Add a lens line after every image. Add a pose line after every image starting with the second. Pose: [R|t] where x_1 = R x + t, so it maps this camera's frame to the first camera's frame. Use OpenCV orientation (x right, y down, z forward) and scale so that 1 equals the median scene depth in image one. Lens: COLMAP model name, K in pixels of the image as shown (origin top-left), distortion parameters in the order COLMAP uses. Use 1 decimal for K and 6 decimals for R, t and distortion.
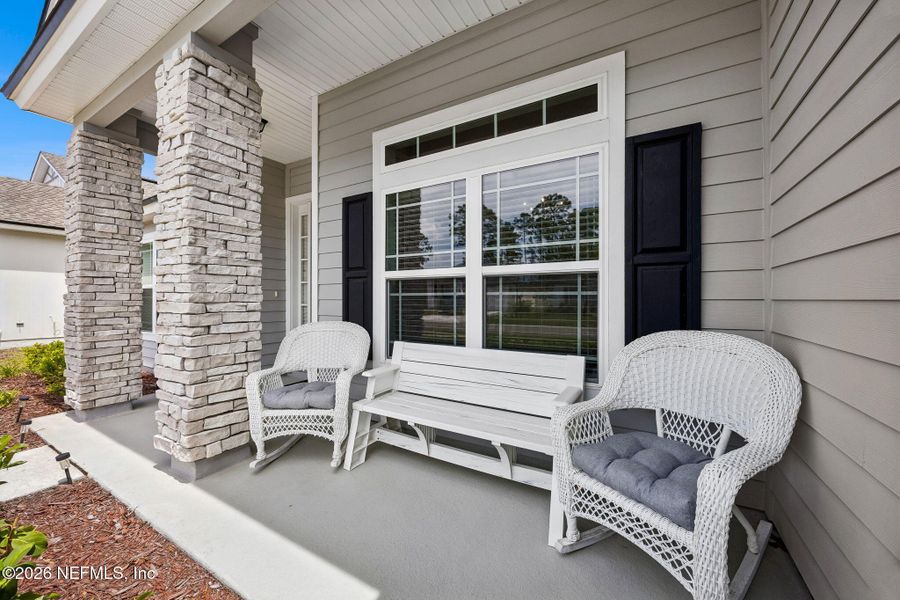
lens RADIAL K [[346.1, 0, 453.4], [0, 346.1, 299.5], [0, 0, 1]] dist [-0.000127, 0.000137]
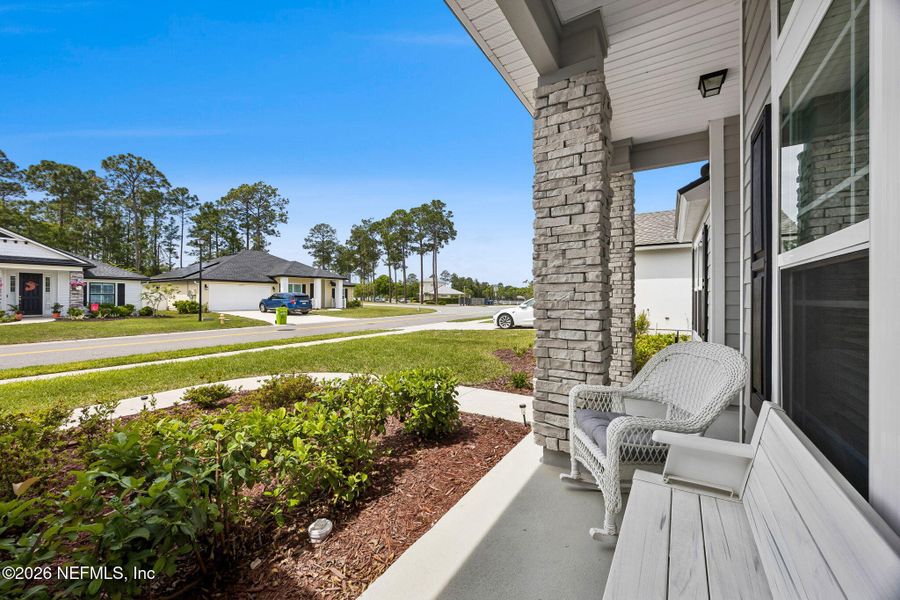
lens RADIAL K [[346.1, 0, 455.3], [0, 346.1, 298.7], [0, 0, 1]] dist [-0.000127, 0.000137]
pose [[-0.040148, 0.002803, -0.999190, 0.382556], [0.000644, 0.999996, 0.002779, -0.025934], [0.999194, -0.000532, -0.040150, 0.691239]]
